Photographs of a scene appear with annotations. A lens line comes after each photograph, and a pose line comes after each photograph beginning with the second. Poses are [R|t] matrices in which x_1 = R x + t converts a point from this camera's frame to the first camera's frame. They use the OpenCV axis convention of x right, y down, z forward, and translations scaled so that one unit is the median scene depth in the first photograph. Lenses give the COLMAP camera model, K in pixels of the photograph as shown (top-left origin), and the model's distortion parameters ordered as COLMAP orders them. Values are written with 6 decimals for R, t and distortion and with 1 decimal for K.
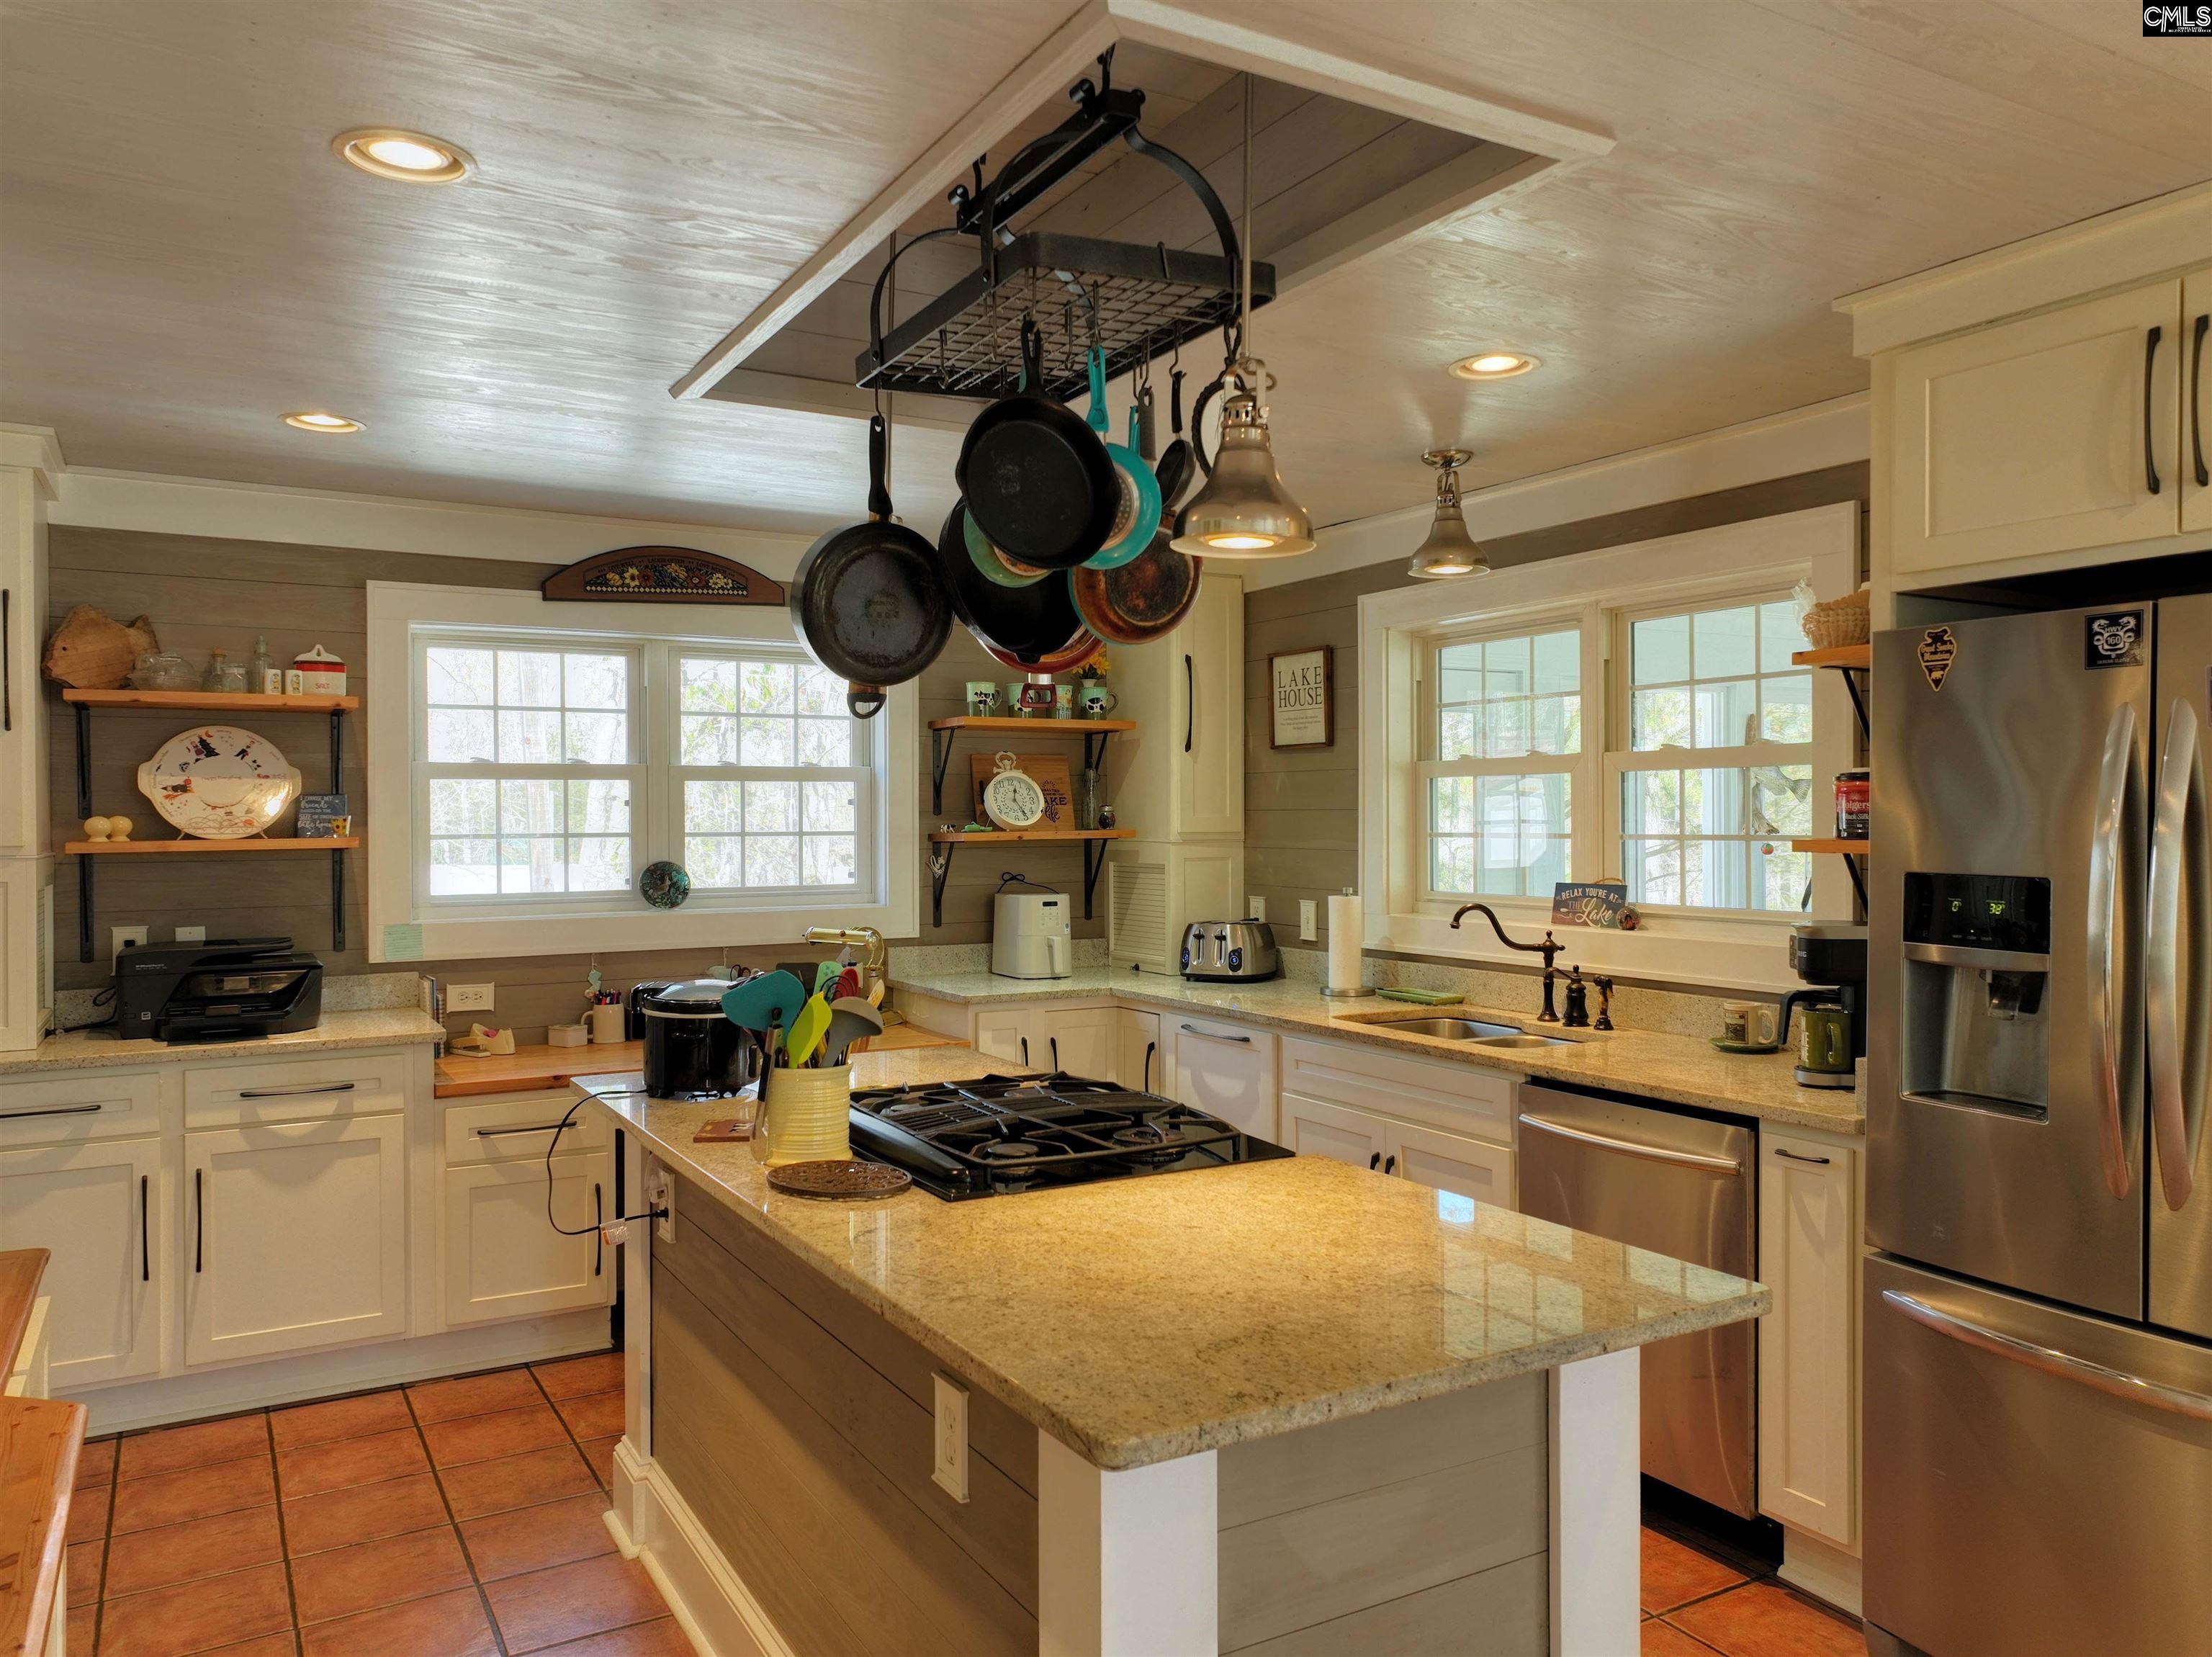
lens RADIAL K [[1551.2, 0, 1106.0], [0, 1551.2, 828.5], [0, 0, 1]] dist [0.005885, 0.015053]
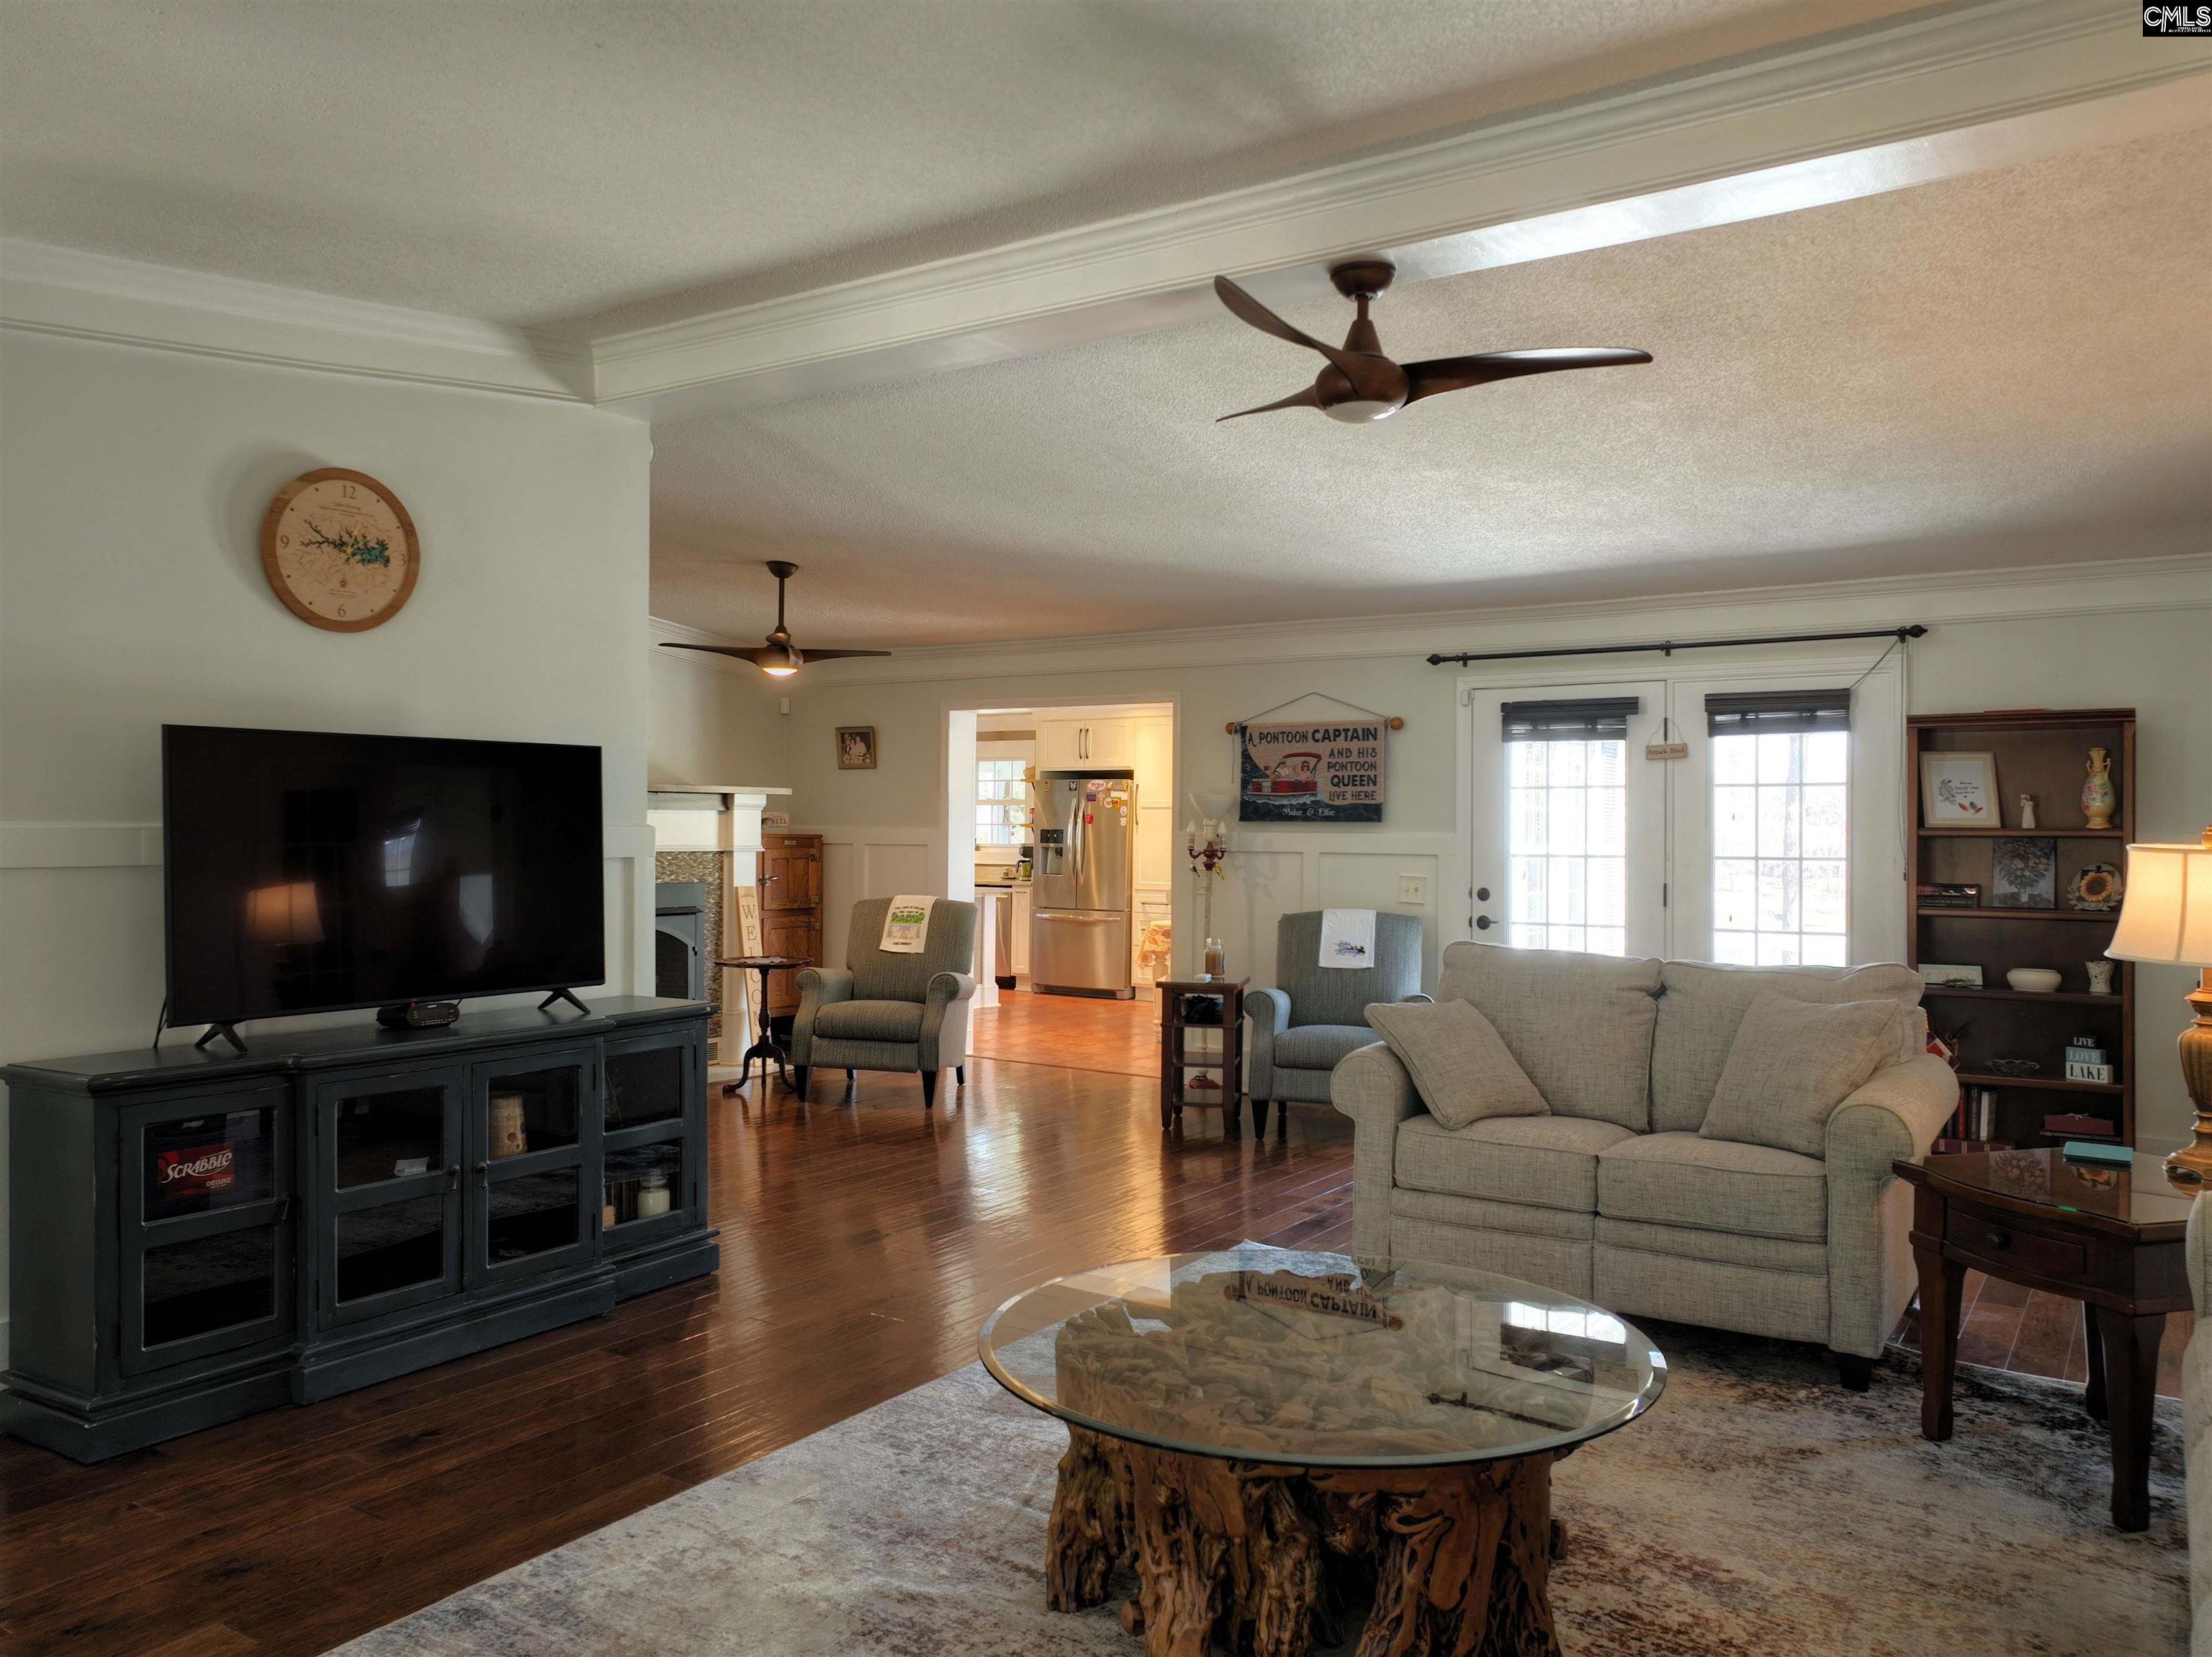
lens RADIAL K [[1596.1, 0, 1106.0], [0, 1596.1, 828.5], [0, 0, 1]] dist [0.001033, 0.002362]
pose [[0.893430, 0.016318, 0.448906, -1.200982], [-0.013176, 0.999862, -0.010121, 0.056798], [-0.449009, 0.003128, 0.893522, -2.761816]]
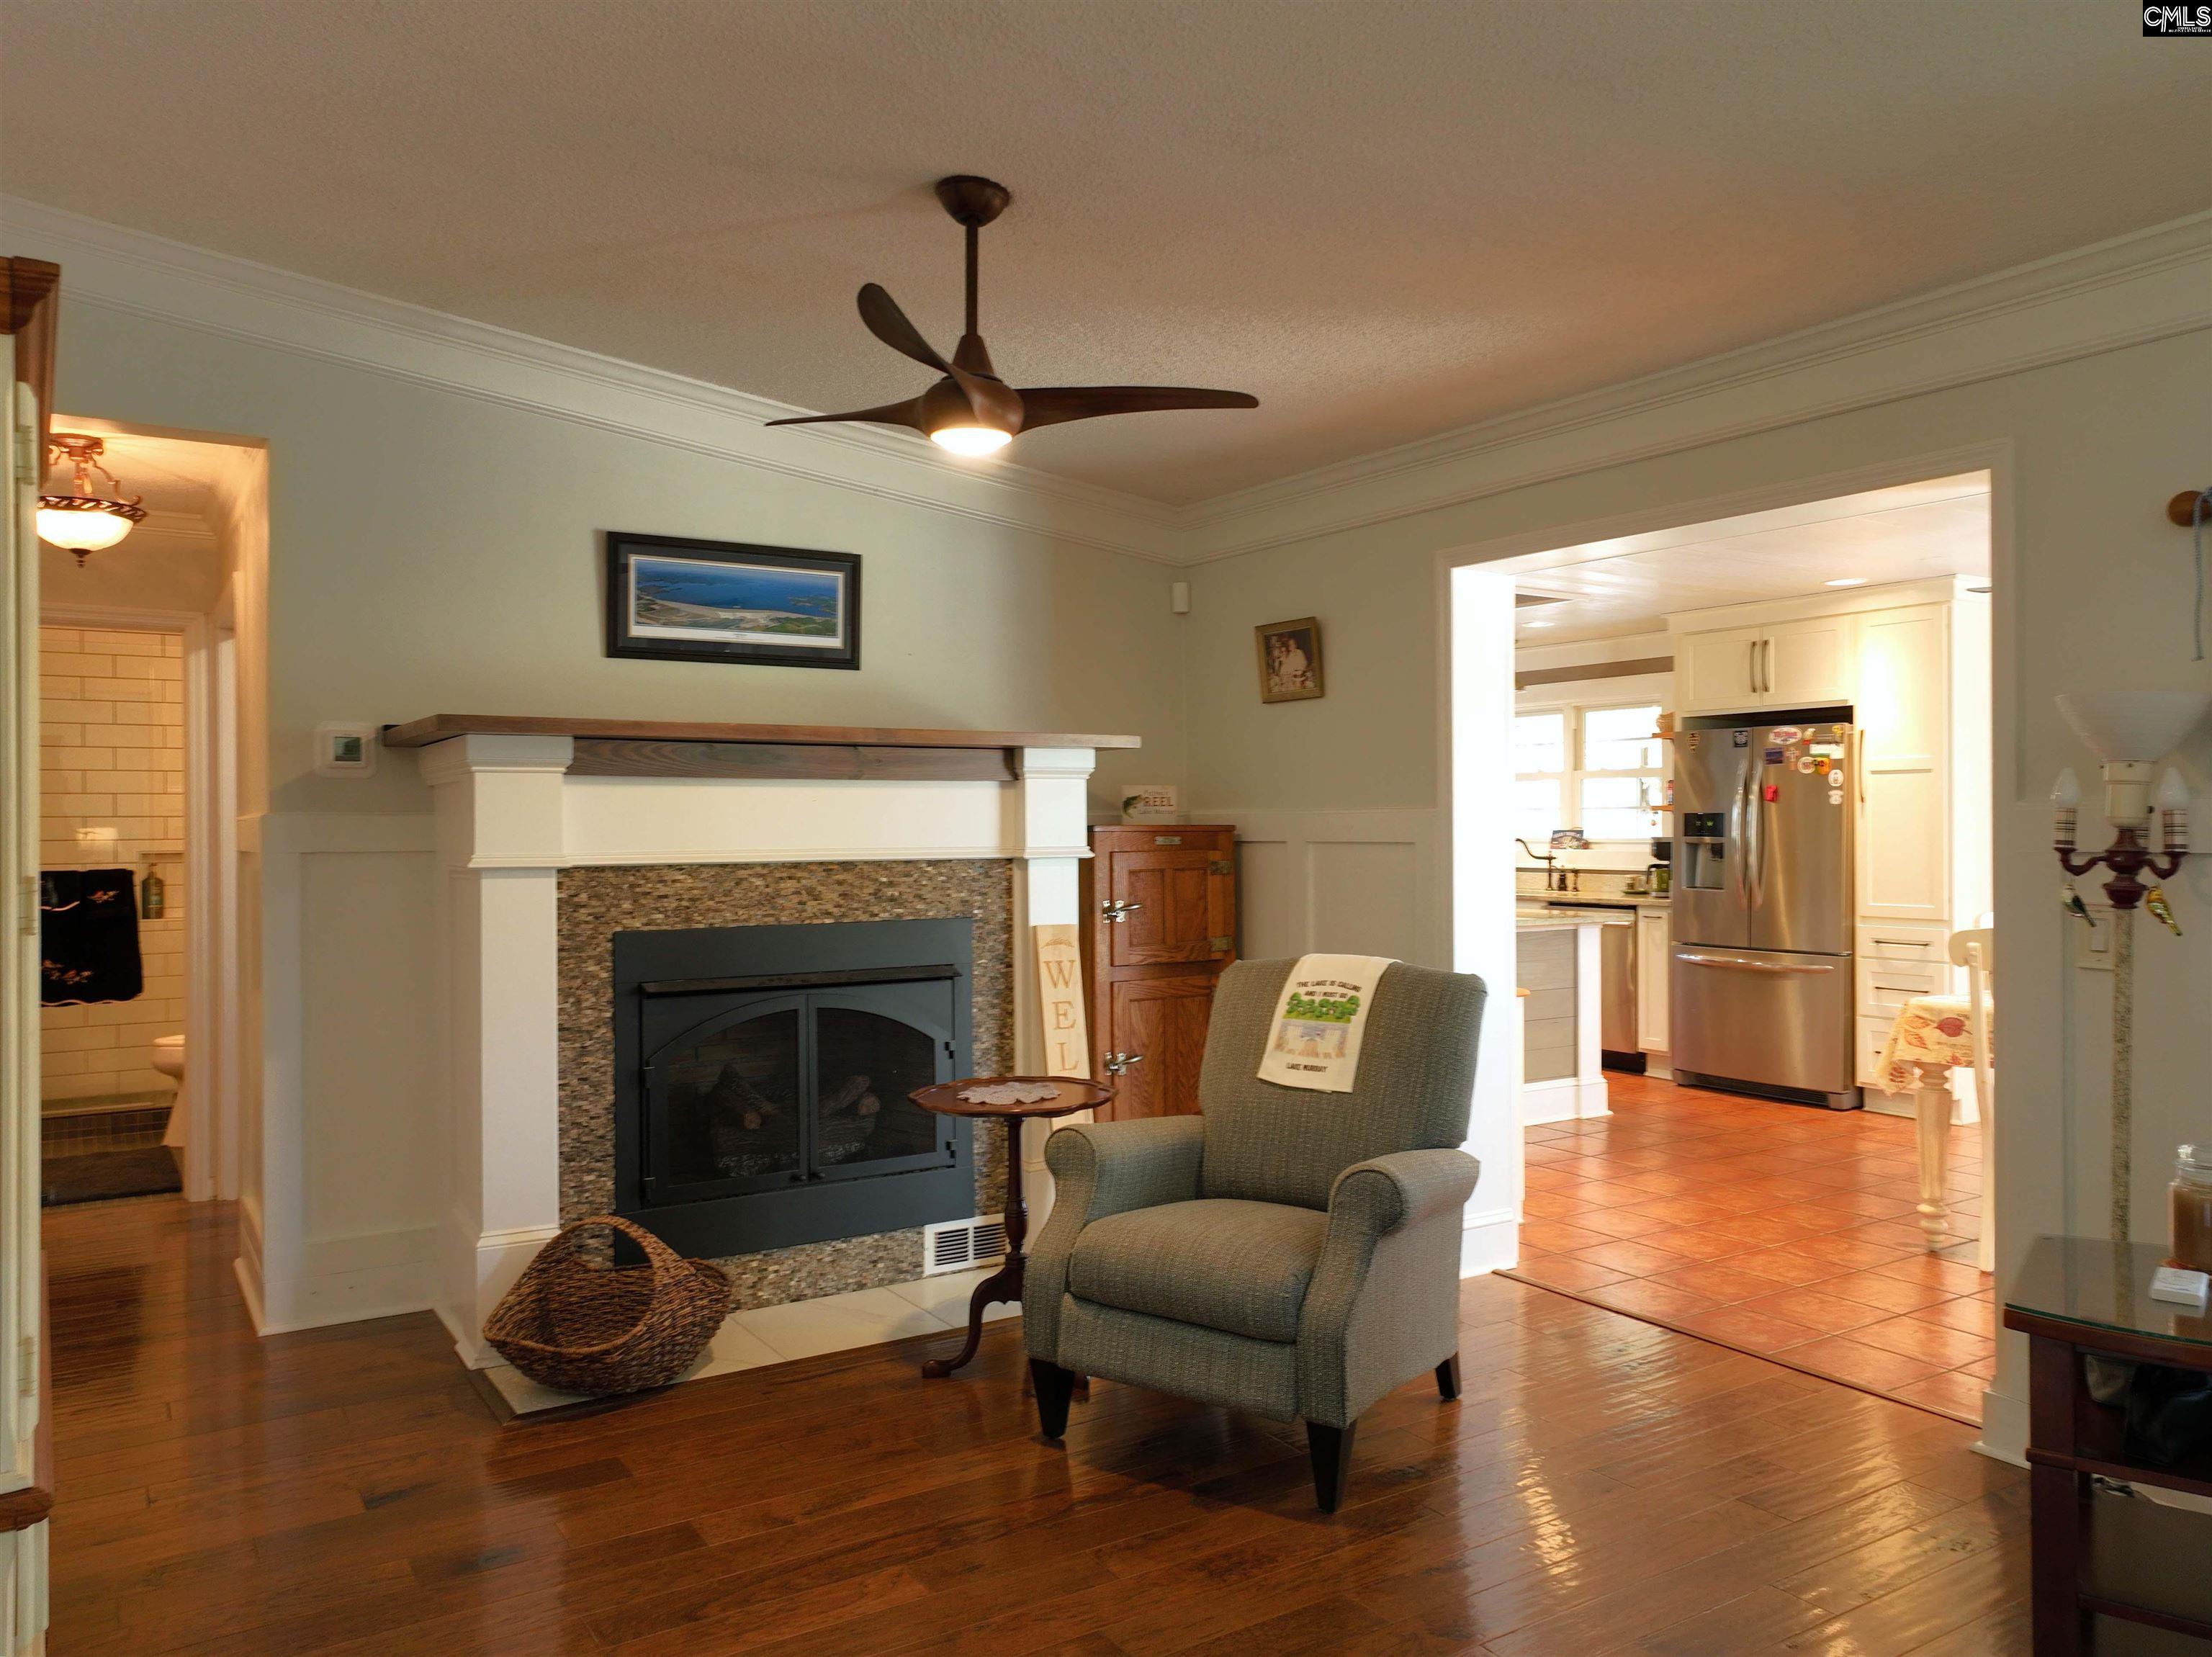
lens RADIAL K [[1596.1, 0, 1106.0], [0, 1596.1, 828.5], [0, 0, 1]] dist [0.001033, 0.002362]
pose [[0.998466, 0.001945, 0.055332, -0.578569], [-0.001707, 0.999989, -0.004338, 0.055554], [-0.055340, 0.004237, 0.998459, -1.515786]]
